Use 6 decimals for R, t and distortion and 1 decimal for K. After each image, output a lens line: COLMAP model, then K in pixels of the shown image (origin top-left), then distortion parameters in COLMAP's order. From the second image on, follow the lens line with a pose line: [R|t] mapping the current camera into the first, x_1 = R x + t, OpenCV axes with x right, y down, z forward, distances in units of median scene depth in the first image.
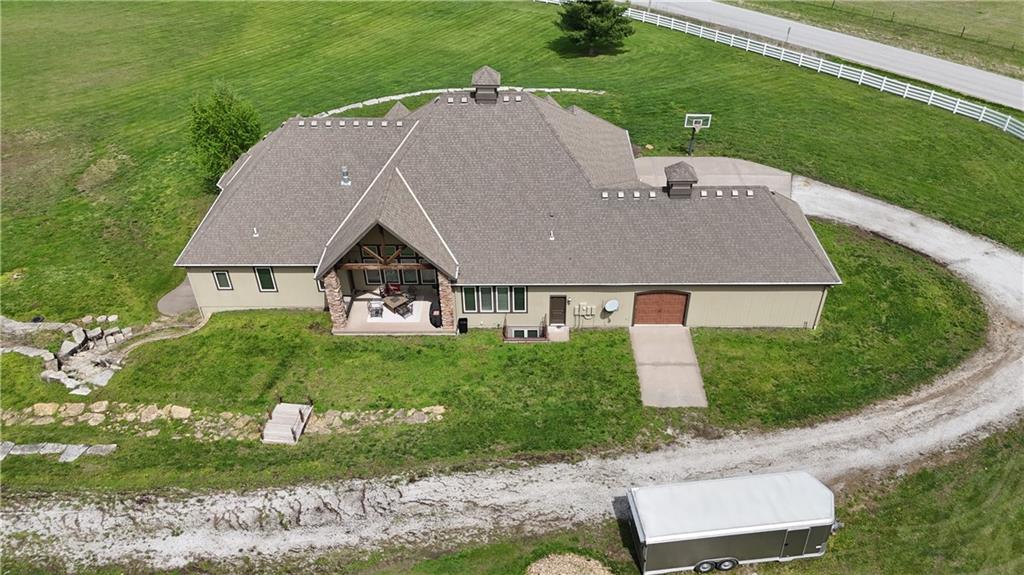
lens RADIAL K [[755.8, 0, 514.8], [0, 755.8, 288.2], [0, 0, 1]] dist [0.064803, -0.053425]
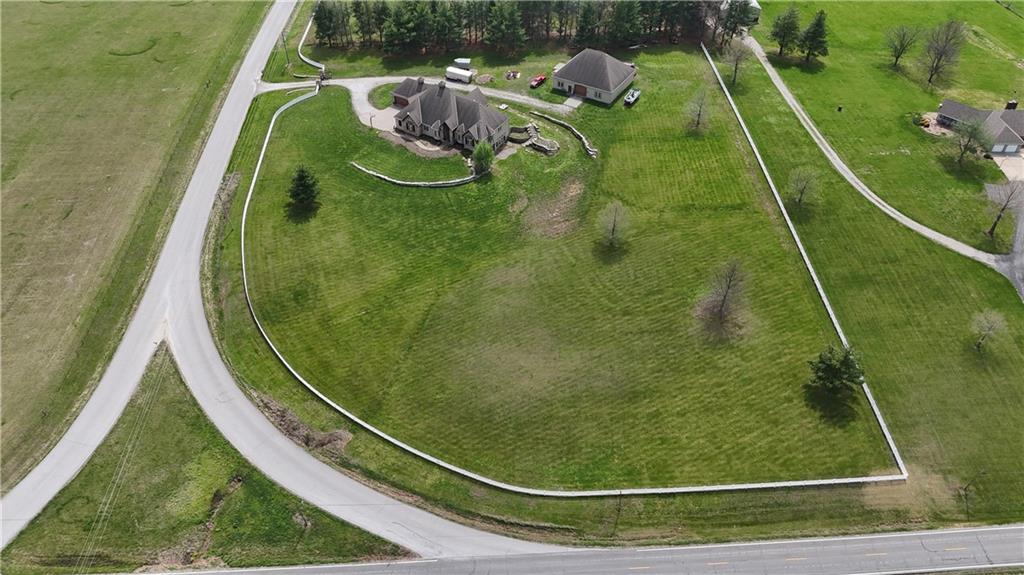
lens RADIAL K [[755.8, 0, 514.8], [0, 755.8, 288.2], [0, 0, 1]] dist [0.064803, -0.053425]
pose [[-0.860248, -0.336293, 0.383250, -2.791962], [0.312644, 0.245860, 0.917500, -4.352637], [-0.402774, 0.909099, -0.106361, 2.597317]]
